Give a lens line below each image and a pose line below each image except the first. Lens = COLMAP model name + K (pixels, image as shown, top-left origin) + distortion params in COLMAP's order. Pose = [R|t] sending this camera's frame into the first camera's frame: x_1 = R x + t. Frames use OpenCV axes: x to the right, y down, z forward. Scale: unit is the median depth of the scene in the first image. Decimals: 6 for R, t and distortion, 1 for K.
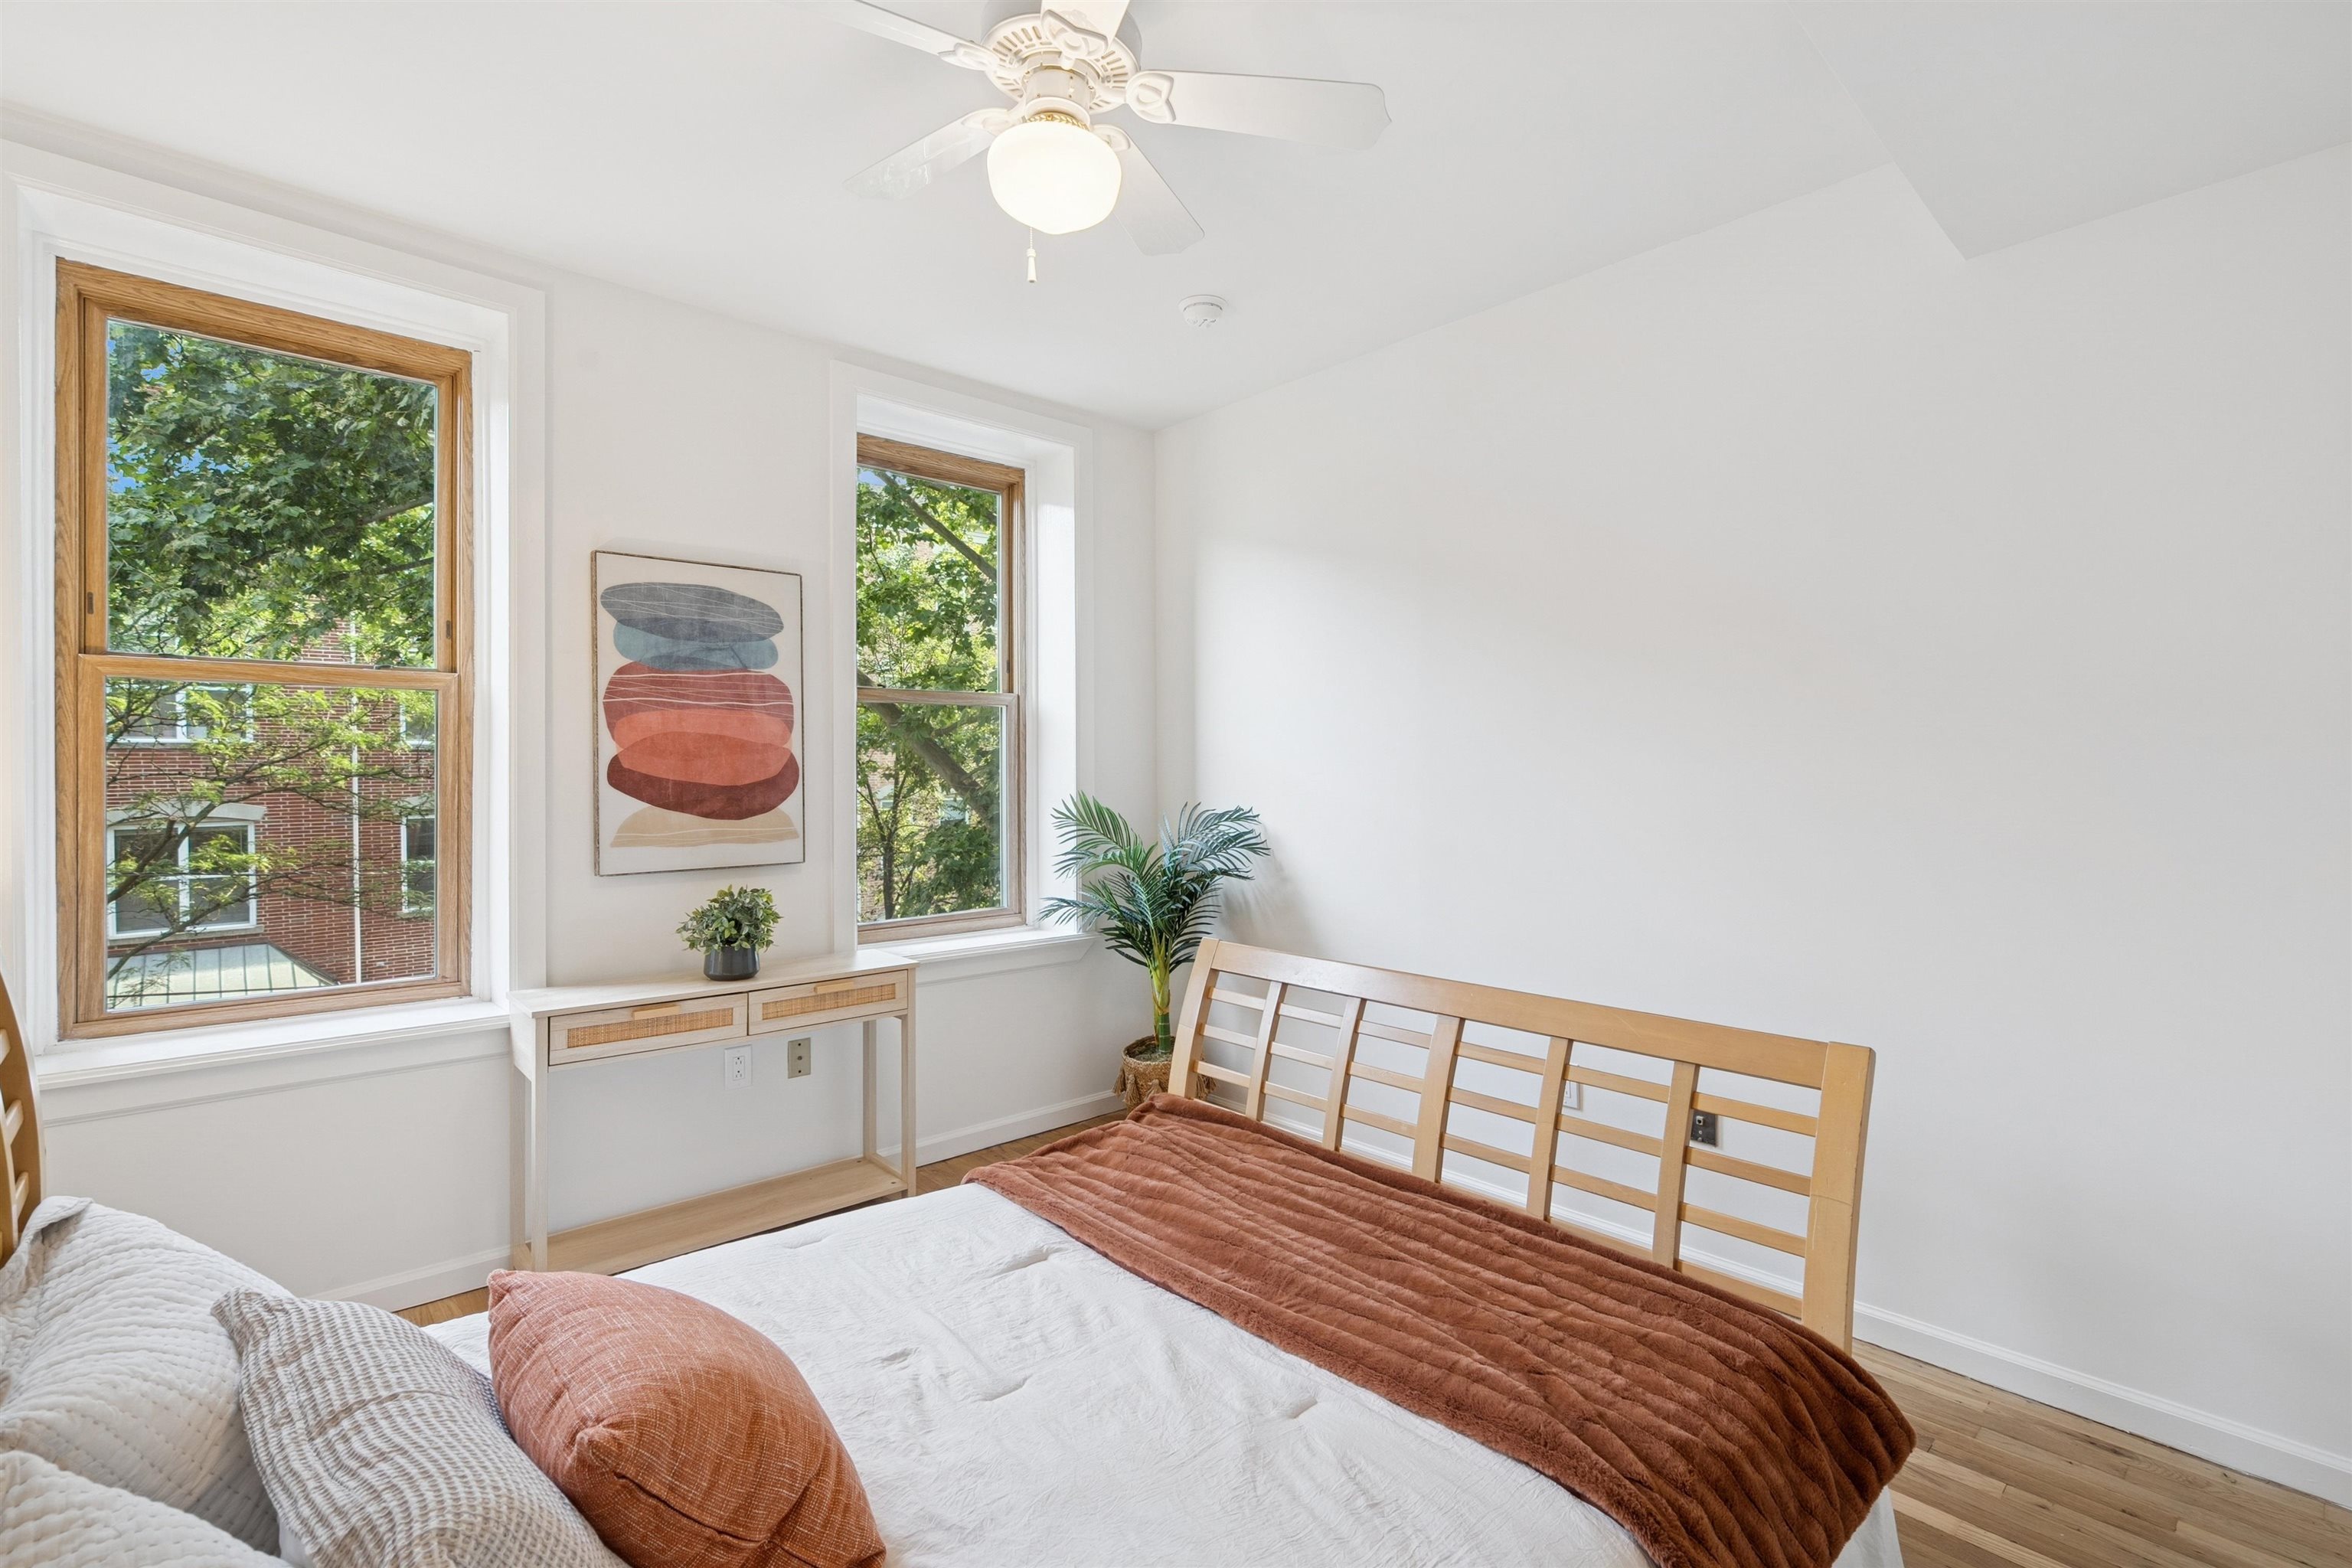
lens RADIAL K [[1074.8, 0, 1148.4], [0, 1074.8, 773.2], [0, 0, 1]] dist [0.021666, 0.000674]
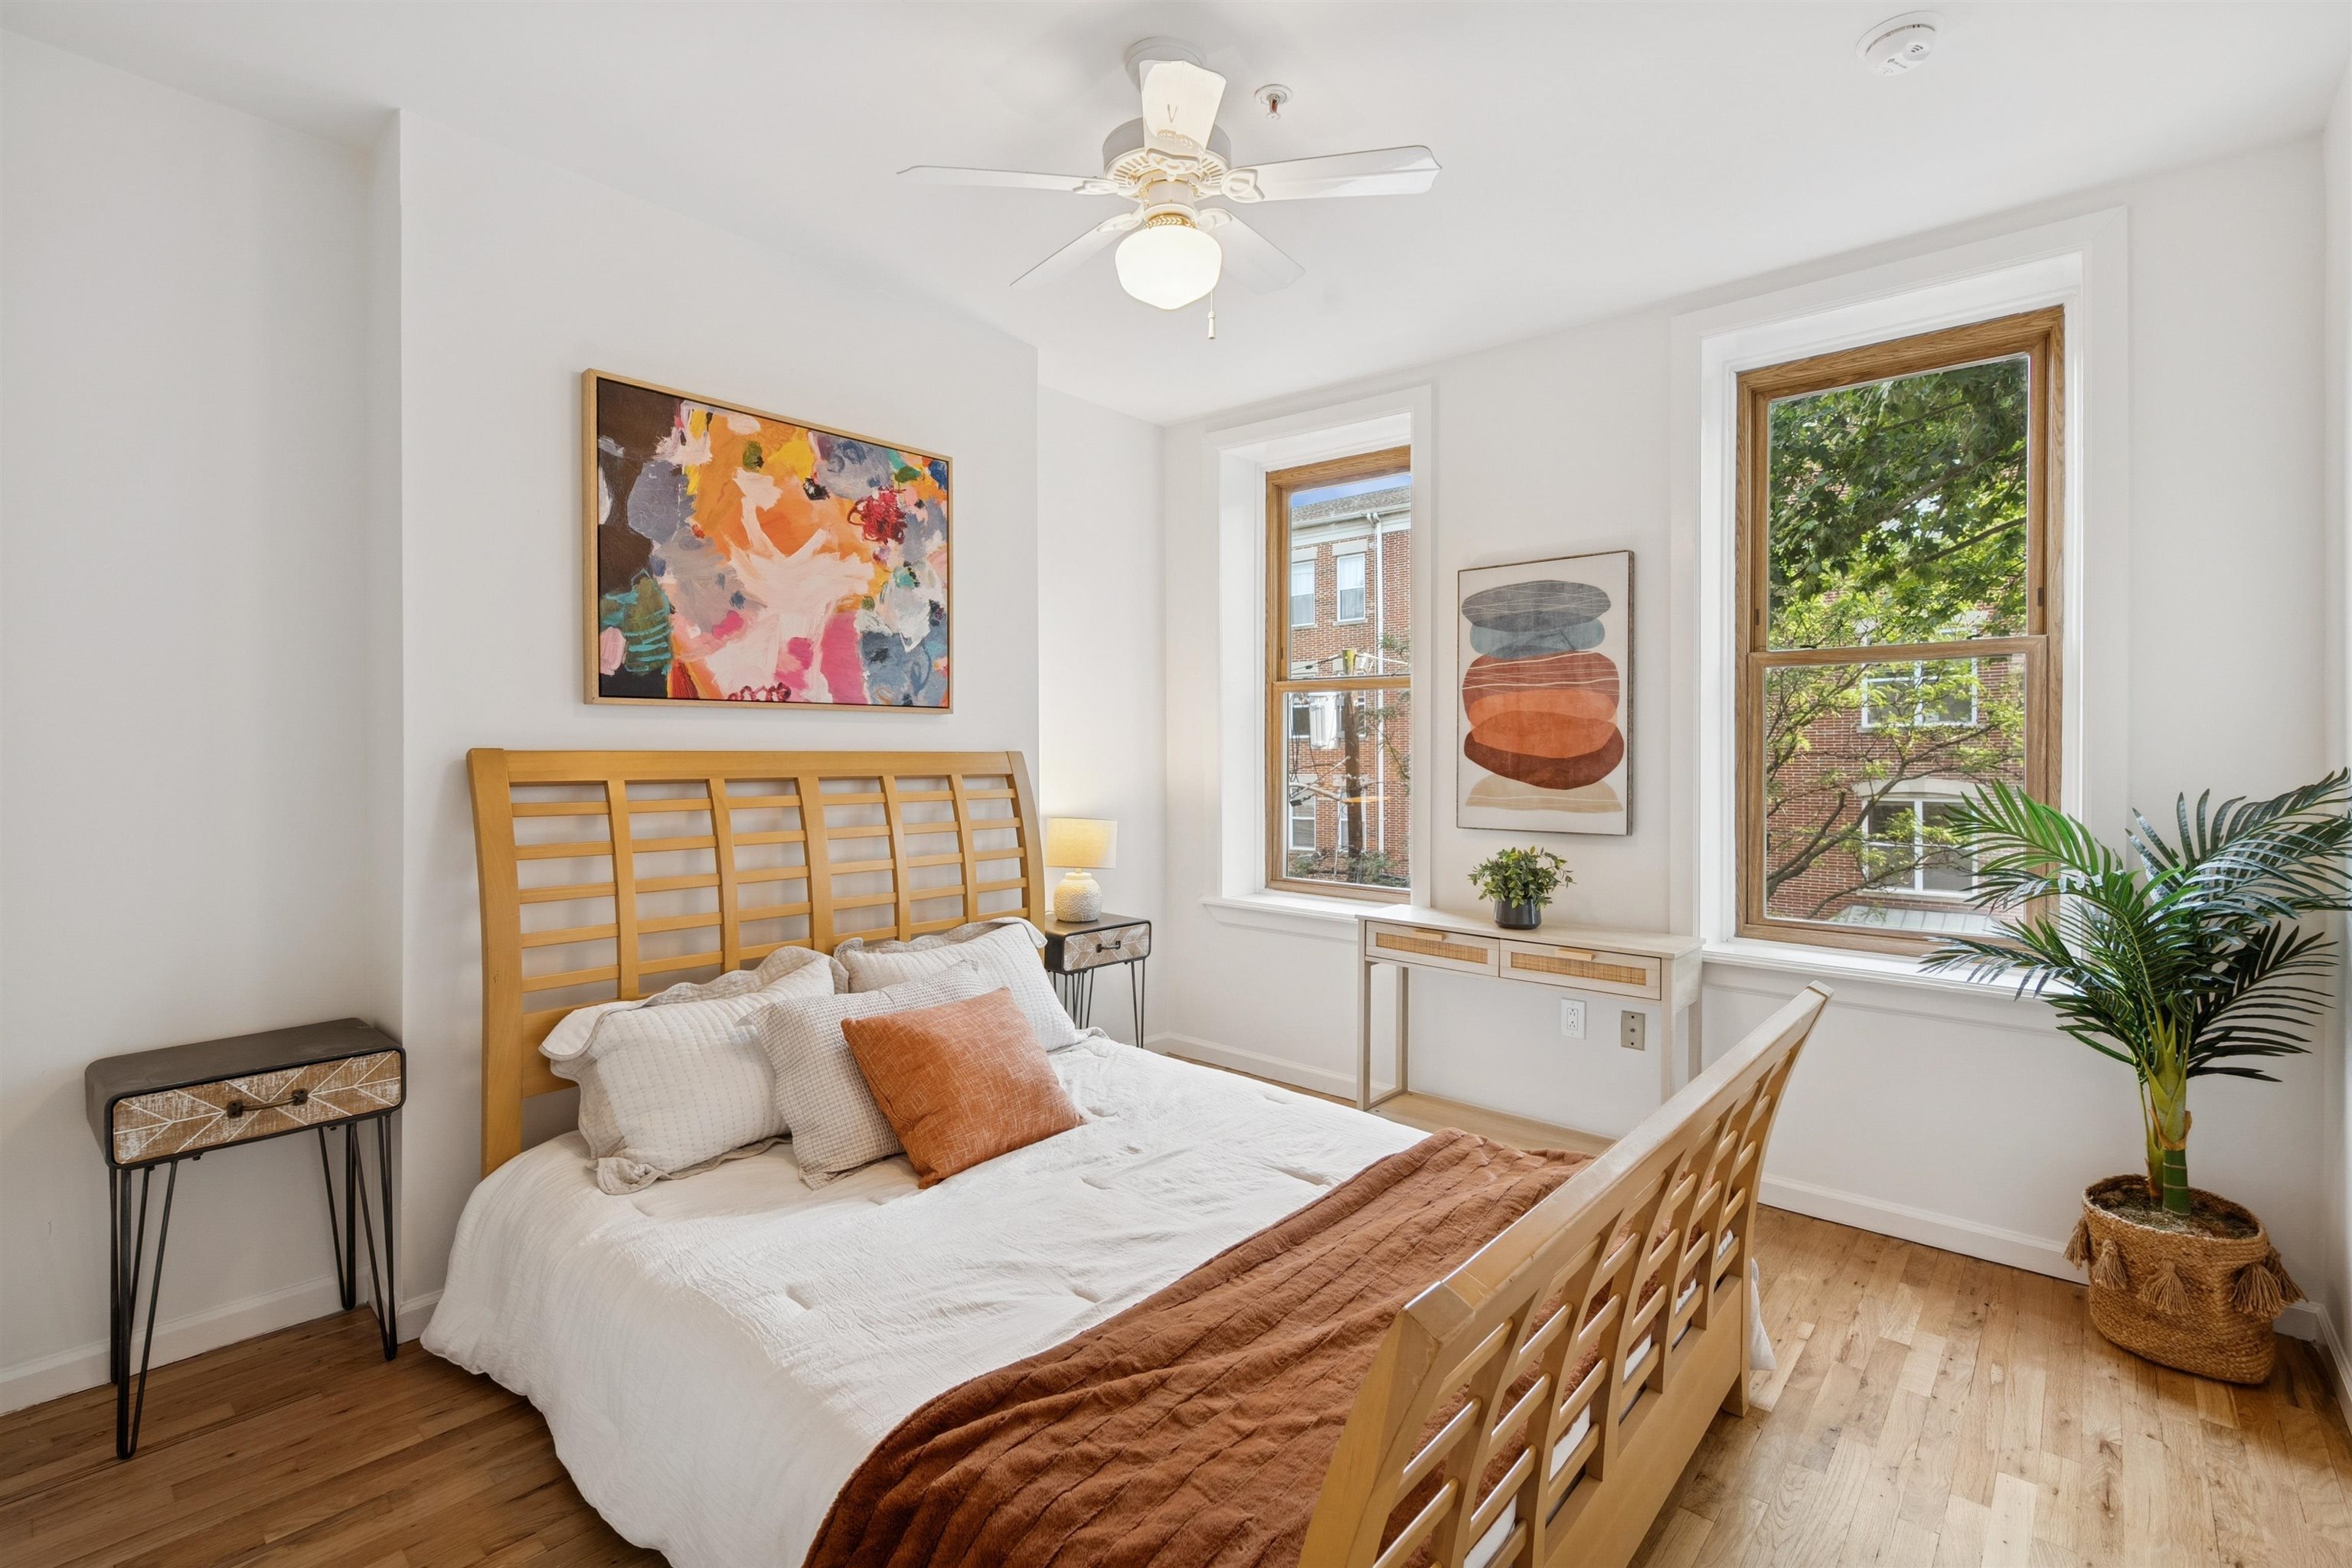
lens RADIAL K [[1065.4, 0, 1189.4], [0, 1065.4, 758.0], [0, 0, 1]] dist [0.000010, 0.001284]
pose [[0.140158, 0.007914, -0.990098, 0.653093], [-0.008087, 0.999944, 0.006848, 0.007184], [0.990096, 0.007047, 0.140214, 0.490357]]
